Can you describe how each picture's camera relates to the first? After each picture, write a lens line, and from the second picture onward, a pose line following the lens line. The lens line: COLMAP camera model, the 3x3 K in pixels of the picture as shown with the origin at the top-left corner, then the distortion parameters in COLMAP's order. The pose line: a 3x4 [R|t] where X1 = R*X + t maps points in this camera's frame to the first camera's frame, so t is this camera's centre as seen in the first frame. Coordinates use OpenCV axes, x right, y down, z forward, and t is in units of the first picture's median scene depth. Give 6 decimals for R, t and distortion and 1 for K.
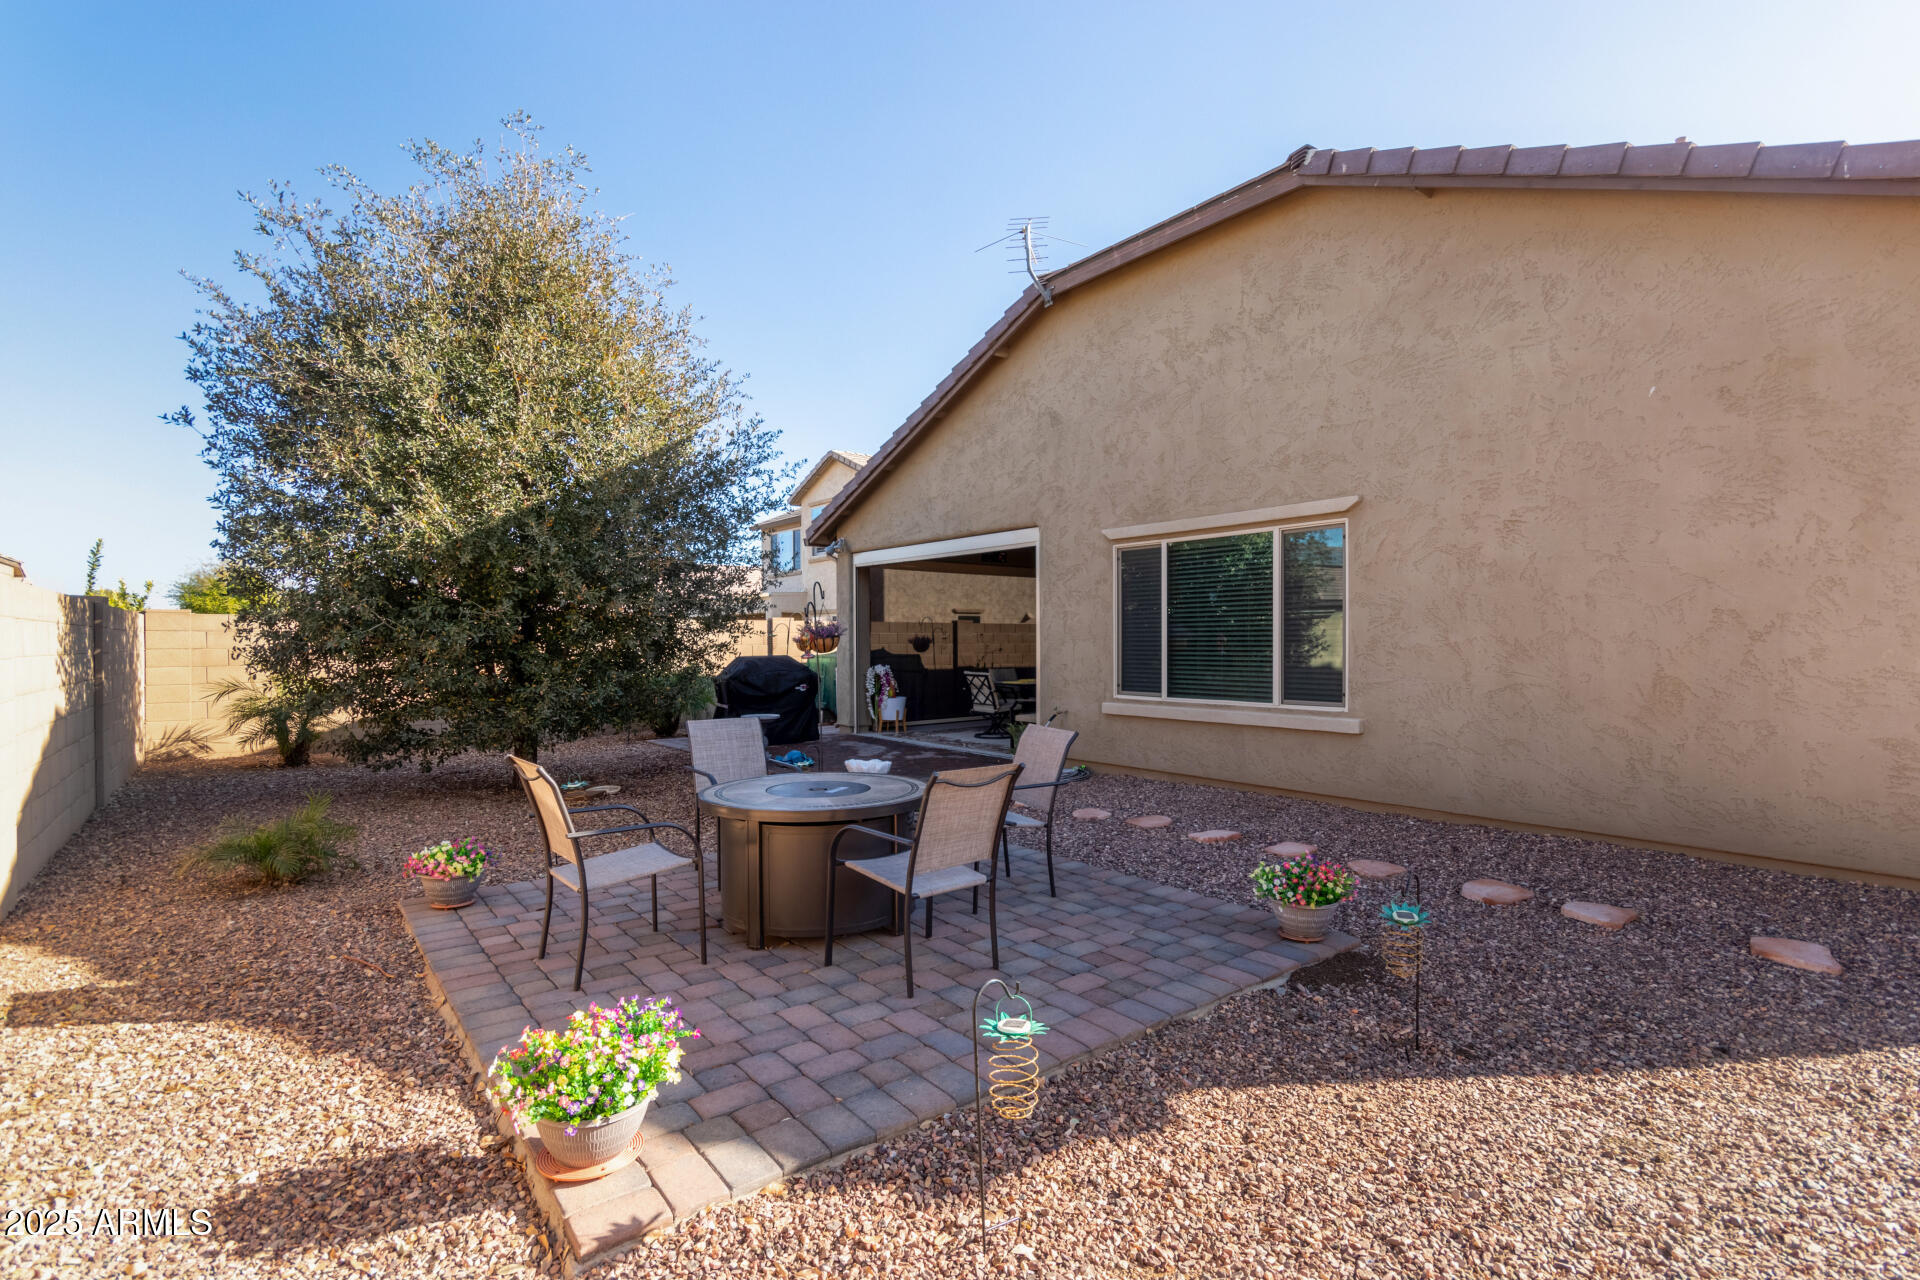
lens RADIAL K [[892.4, 0, 961.7], [0, 892.4, 641.8], [0, 0, 1]] dist [0.012912, -0.000721]
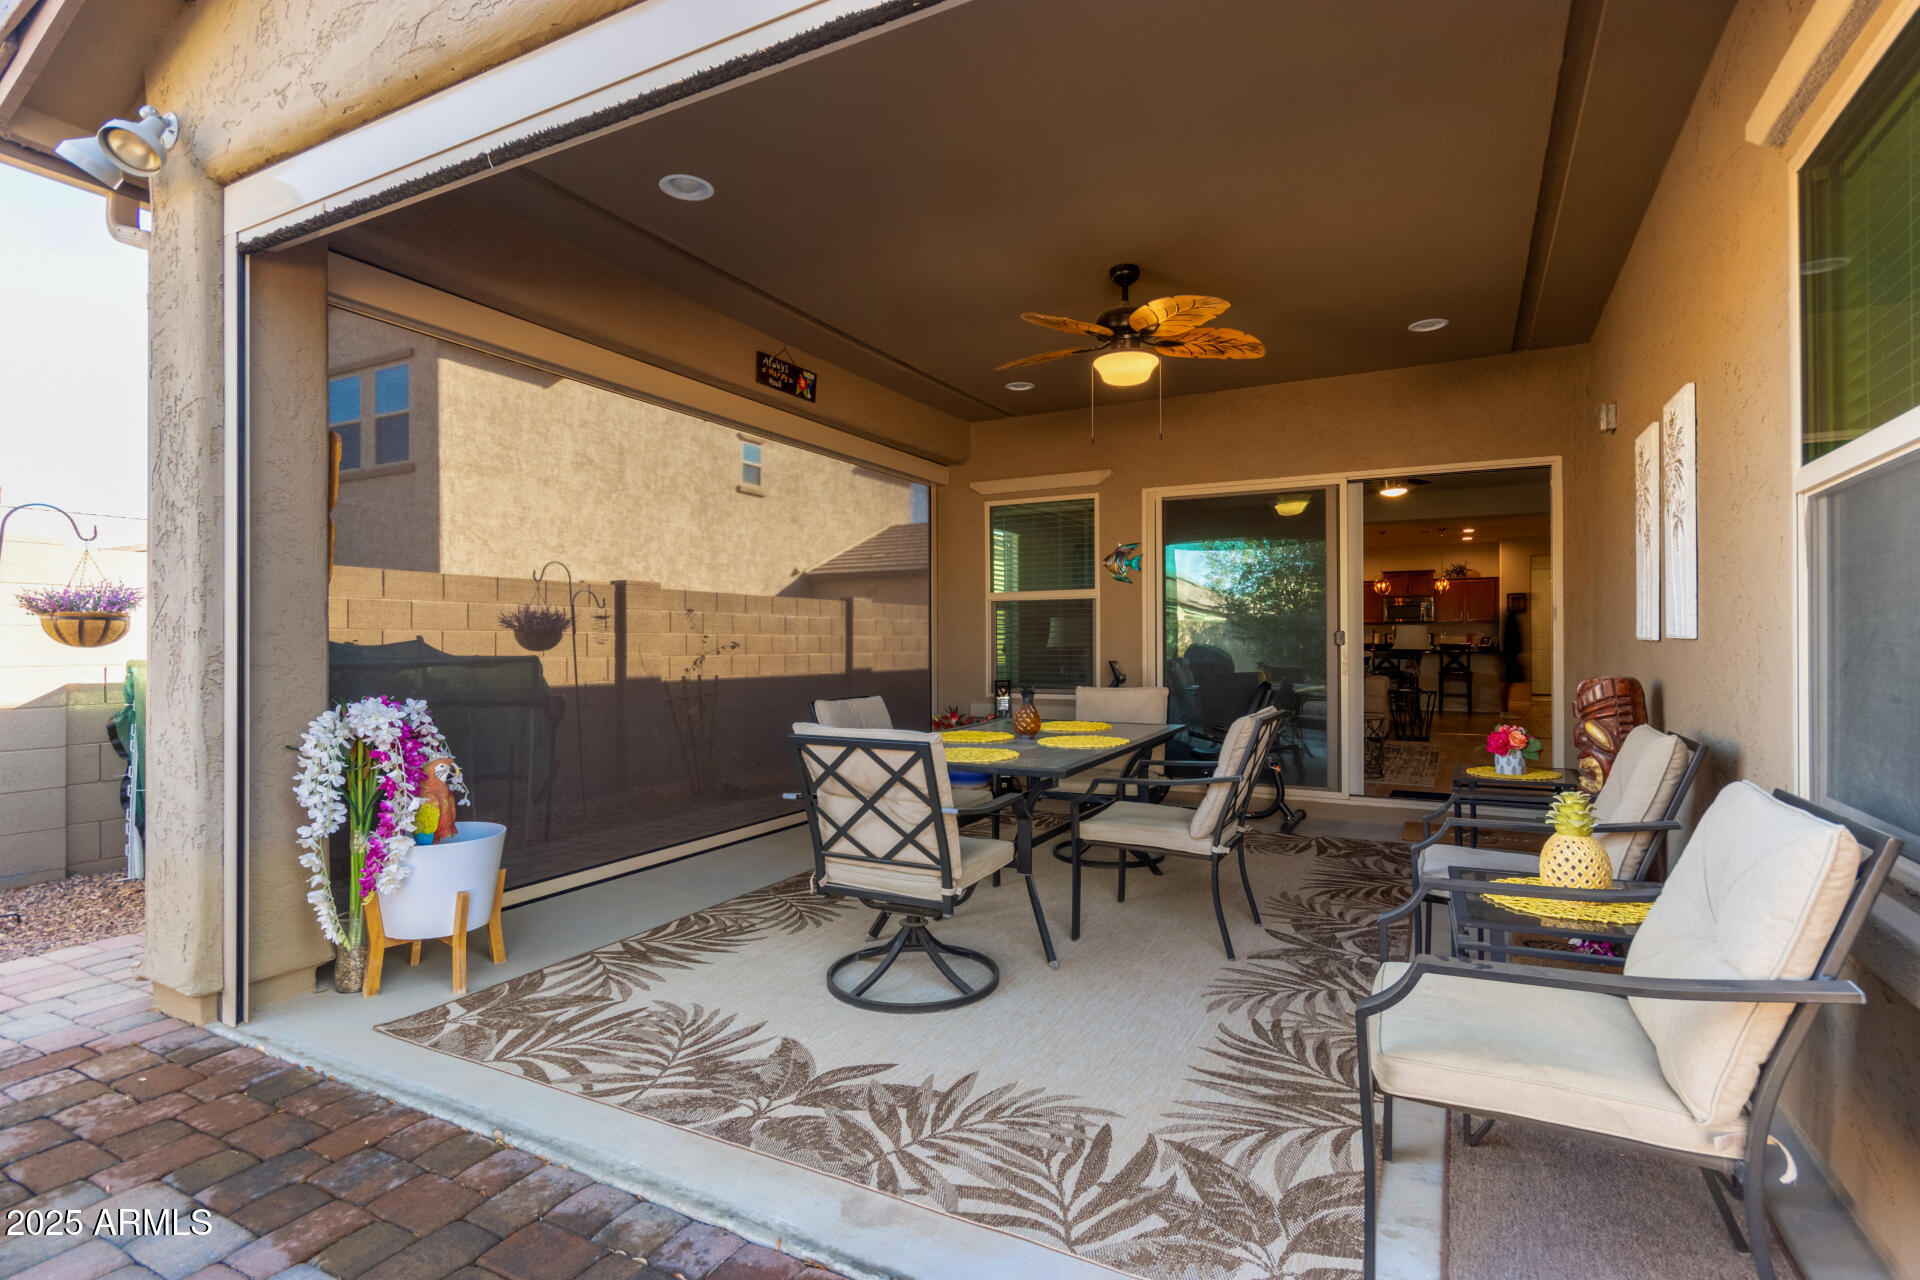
lens RADIAL K [[892.4, 0, 1004.5], [0, 892.4, 641.2], [0, 0, 1]] dist [0.012912, -0.000721]
pose [[0.894351, 0.004724, 0.447340, -0.049835], [-0.002664, 0.999983, -0.005235, 0.011618], [-0.447357, 0.003490, 0.894349, 0.717174]]
